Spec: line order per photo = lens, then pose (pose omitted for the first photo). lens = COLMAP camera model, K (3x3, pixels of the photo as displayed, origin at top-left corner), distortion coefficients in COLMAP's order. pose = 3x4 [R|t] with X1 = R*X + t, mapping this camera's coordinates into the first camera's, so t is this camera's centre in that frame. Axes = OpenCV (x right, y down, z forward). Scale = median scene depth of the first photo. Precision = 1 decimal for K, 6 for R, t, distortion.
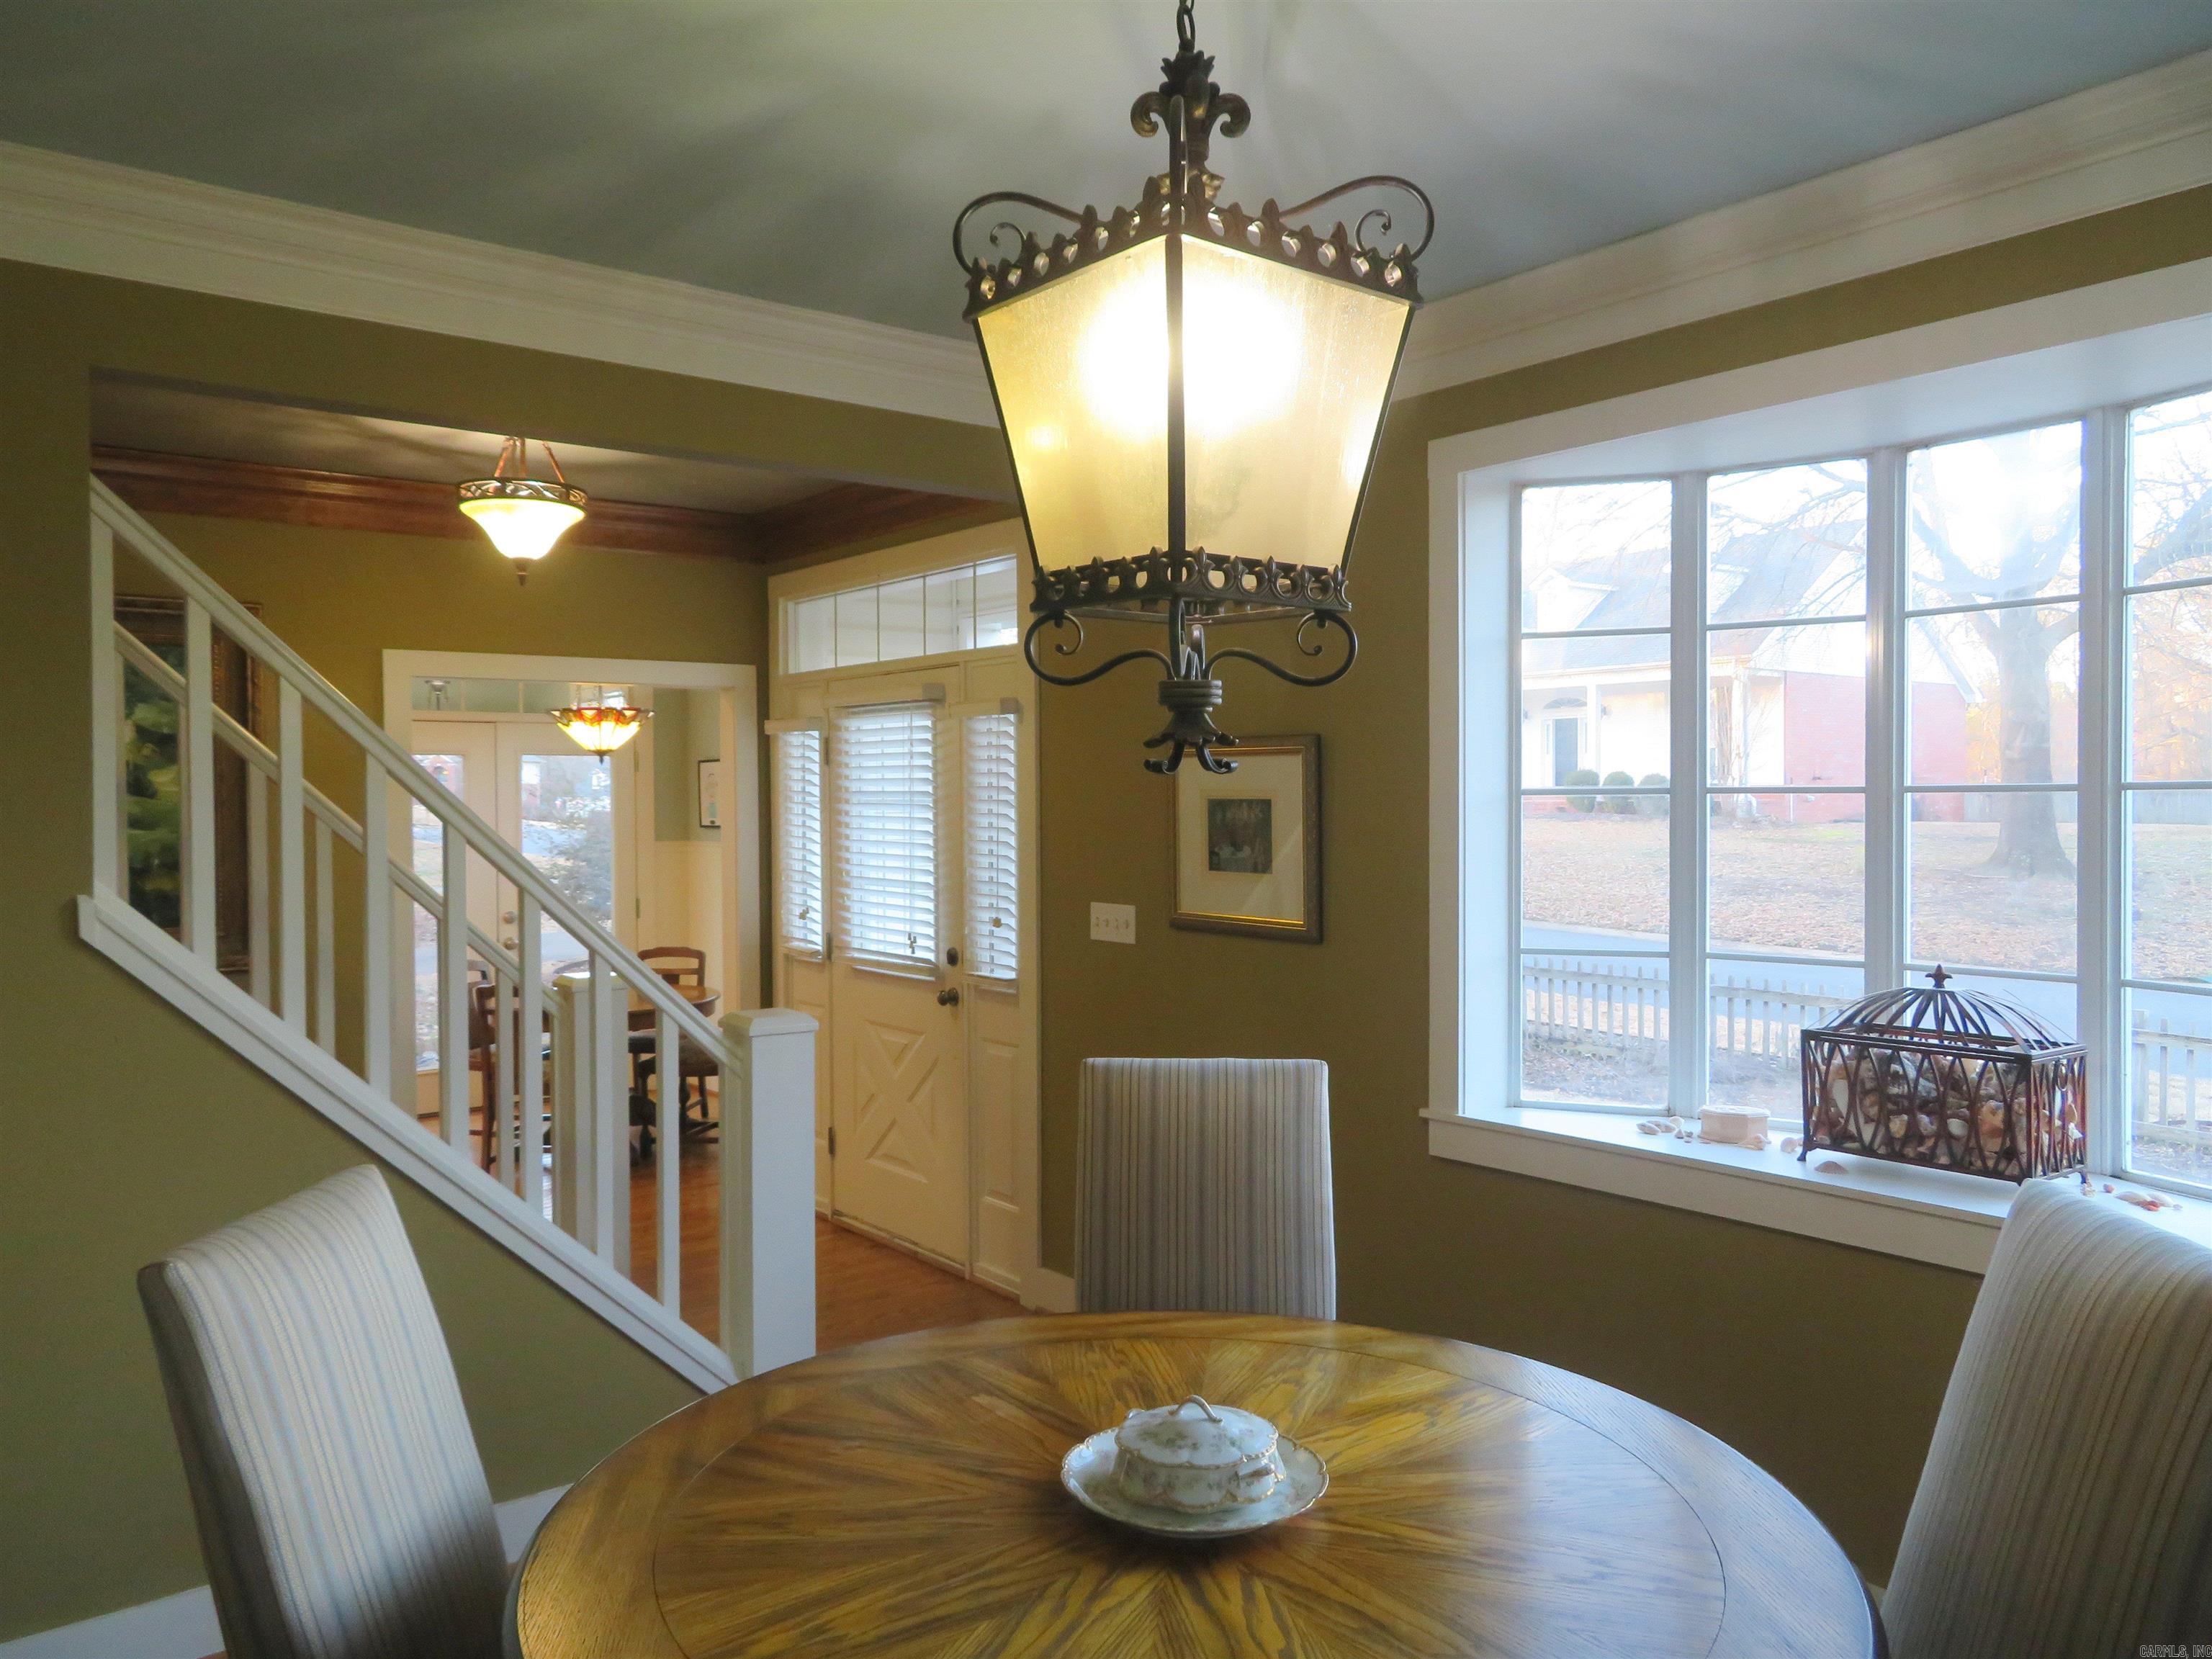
lens RADIAL K [[1601.7, 0, 1089.6], [0, 1601.7, 824.1], [0, 0, 1]] dist [0.004406, 0.016194]
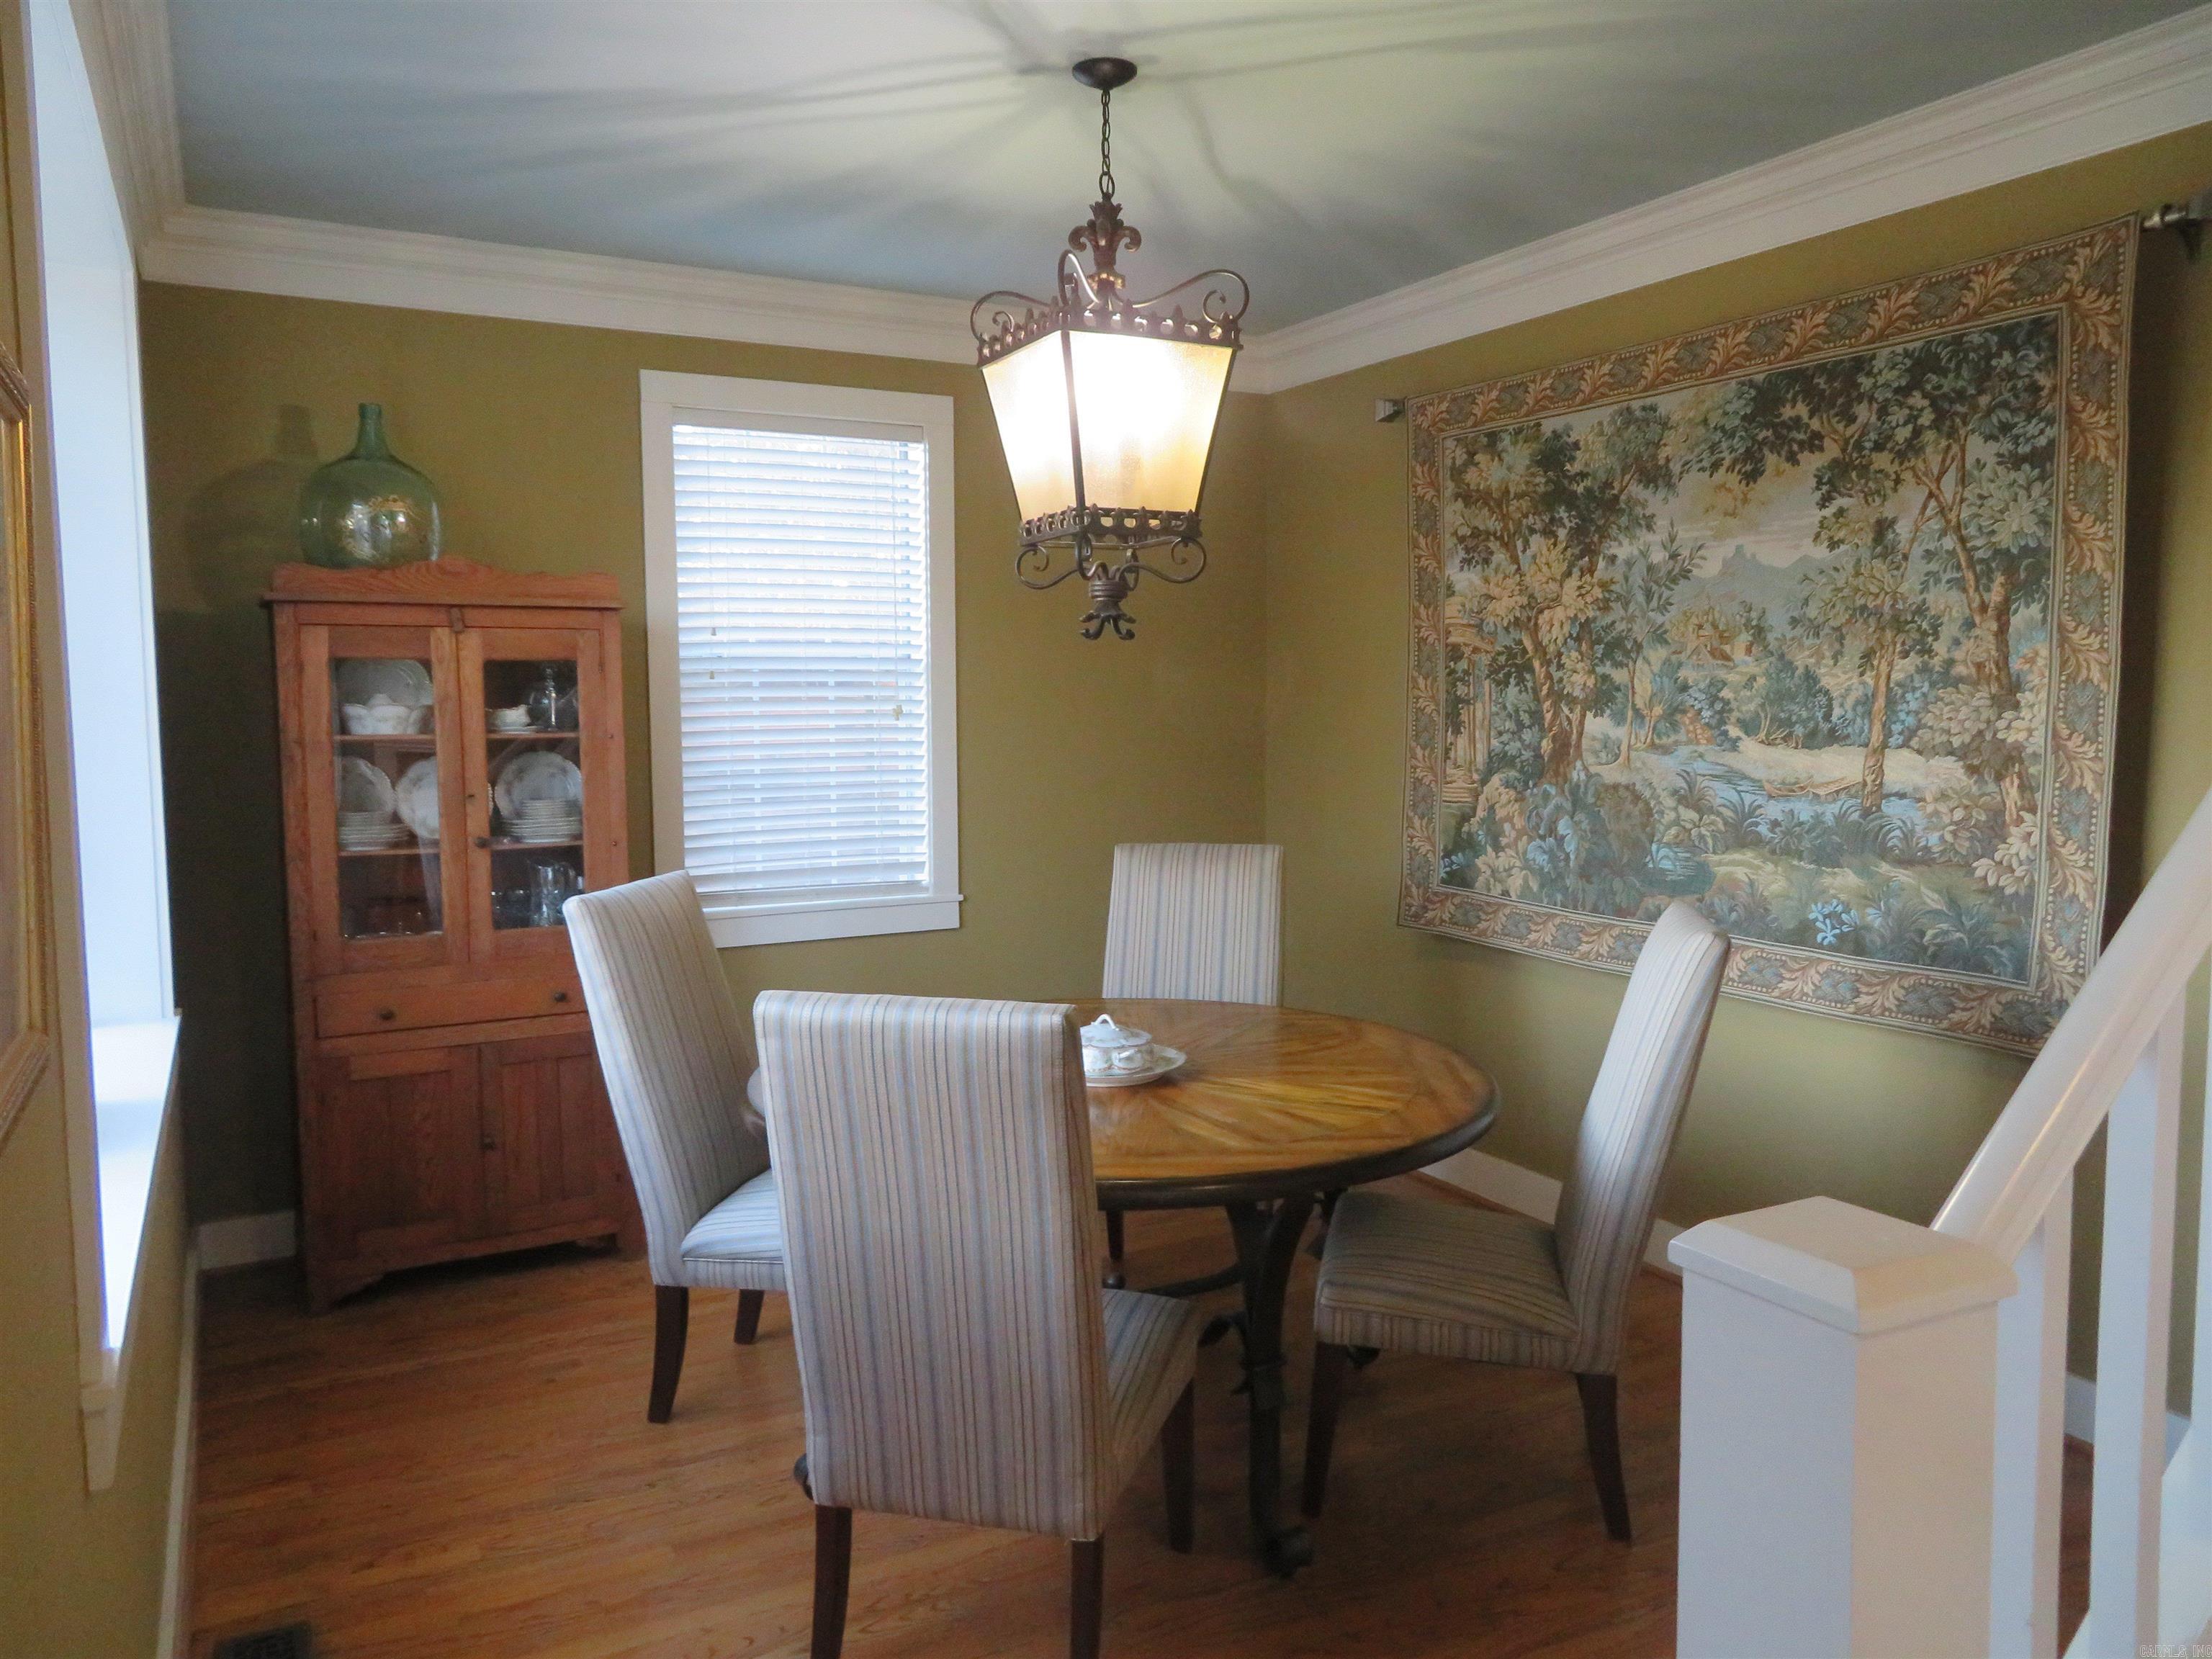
lens RADIAL K [[1601.7, 0, 1094.2], [0, 1601.7, 826.6], [0, 0, 1]] dist [0.004406, 0.016194]
pose [[0.984208, -0.006747, -0.176889, 0.356652], [0.017092, 0.998227, 0.057022, 0.073729], [0.176191, -0.059145, 0.982578, -0.695379]]
